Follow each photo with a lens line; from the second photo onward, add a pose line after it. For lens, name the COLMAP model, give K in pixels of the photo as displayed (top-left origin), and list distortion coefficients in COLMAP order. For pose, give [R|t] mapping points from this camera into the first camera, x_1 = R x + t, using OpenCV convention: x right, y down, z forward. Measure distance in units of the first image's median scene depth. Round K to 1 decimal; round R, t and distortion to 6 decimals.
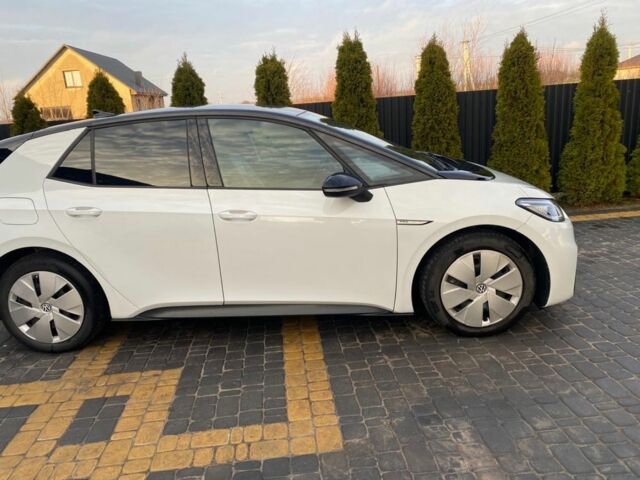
lens RADIAL K [[478.4, 0, 320.0], [0, 478.4, 240.0], [0, 0, 1]] dist [0.004479, 0.005149]
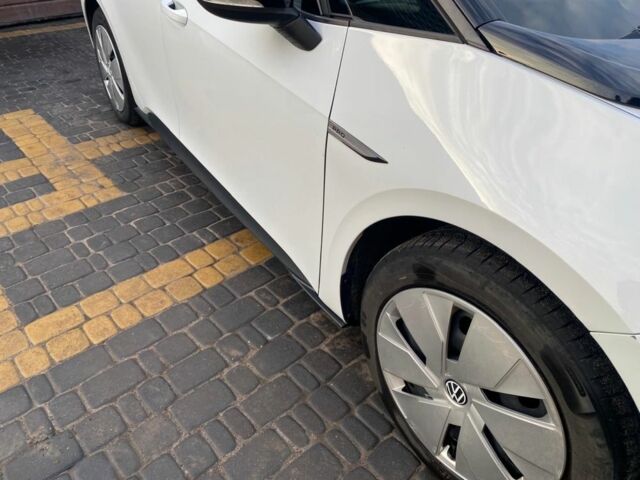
lens RADIAL K [[485.0, 0, 320.0], [0, 485.0, 240.0], [0, 0, 1]] dist [0.051087, -0.060149]
pose [[0.598288, 0.528478, -0.602298, 0.413693], [-0.272599, 0.841076, 0.467206, -0.132432], [0.753486, -0.115338, 0.647268, 0.656230]]
